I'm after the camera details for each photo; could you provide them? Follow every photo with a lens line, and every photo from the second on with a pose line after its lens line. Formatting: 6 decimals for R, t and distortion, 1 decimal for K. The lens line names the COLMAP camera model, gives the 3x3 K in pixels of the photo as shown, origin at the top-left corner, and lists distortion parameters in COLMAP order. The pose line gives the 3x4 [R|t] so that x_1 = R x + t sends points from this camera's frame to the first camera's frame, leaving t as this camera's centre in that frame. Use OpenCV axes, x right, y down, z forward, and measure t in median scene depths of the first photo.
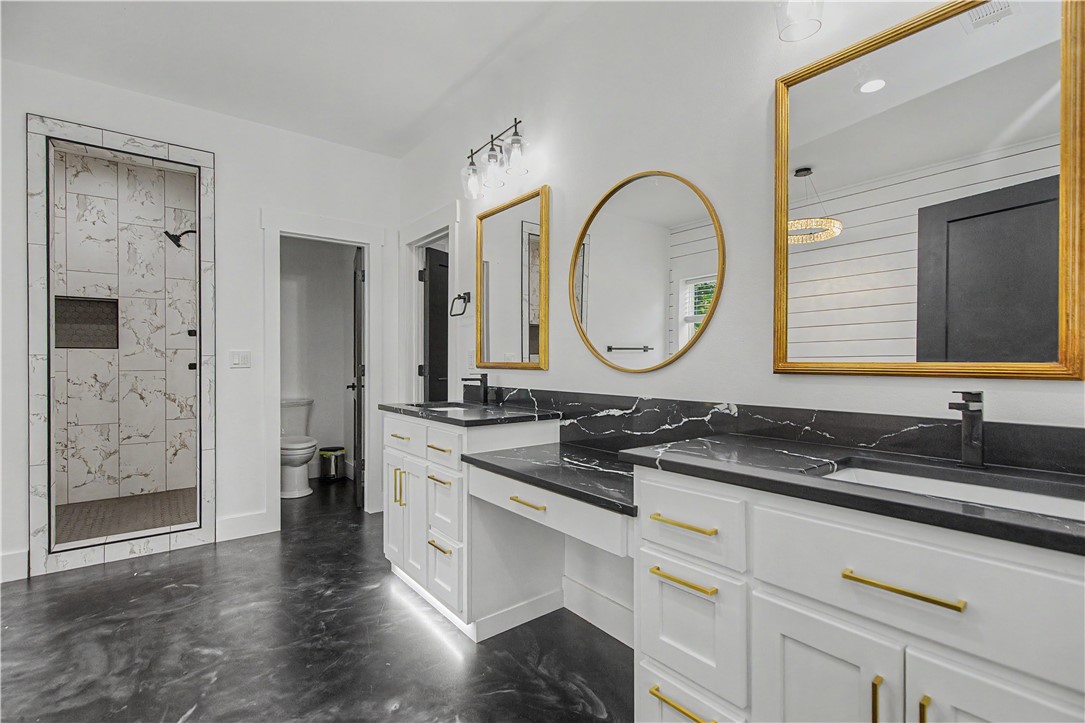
lens RADIAL K [[494.7, 0, 536.1], [0, 494.7, 365.1], [0, 0, 1]] dist [0.001323, 0.000266]
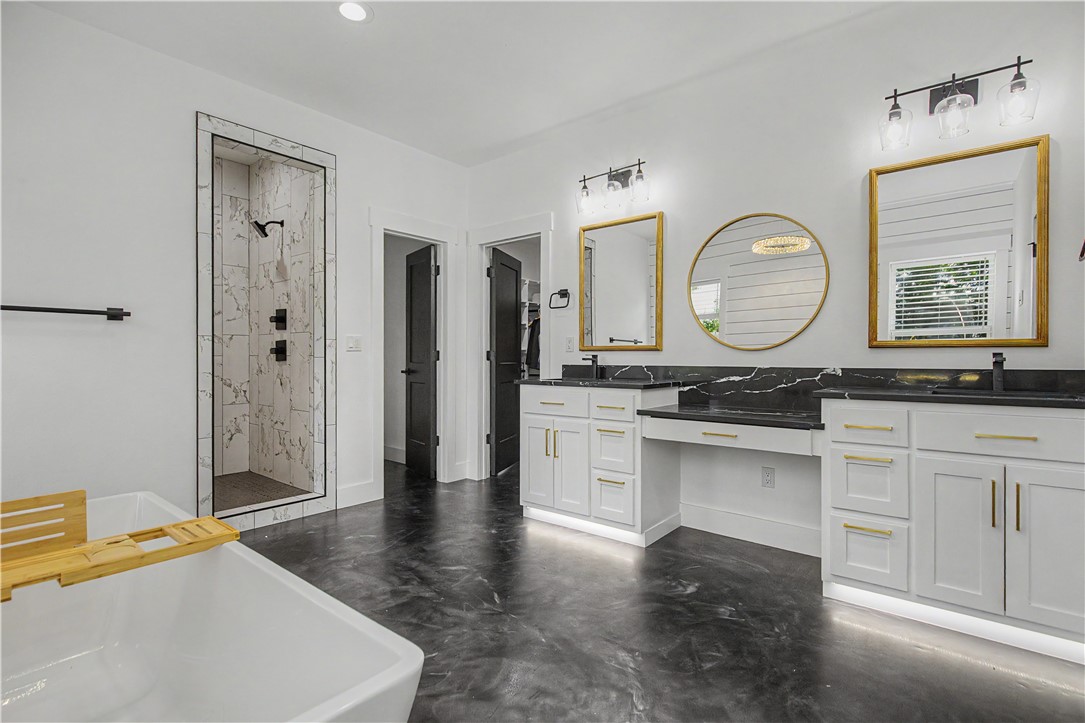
lens RADIAL K [[494.7, 0, 551.9], [0, 494.7, 359.8], [0, 0, 1]] dist [0.001323, 0.000266]
pose [[0.977060, 0.000696, 0.212964, -0.495442], [-0.000473, 0.999999, -0.001096, 0.032286], [-0.212965, 0.000970, 0.977059, -0.212073]]
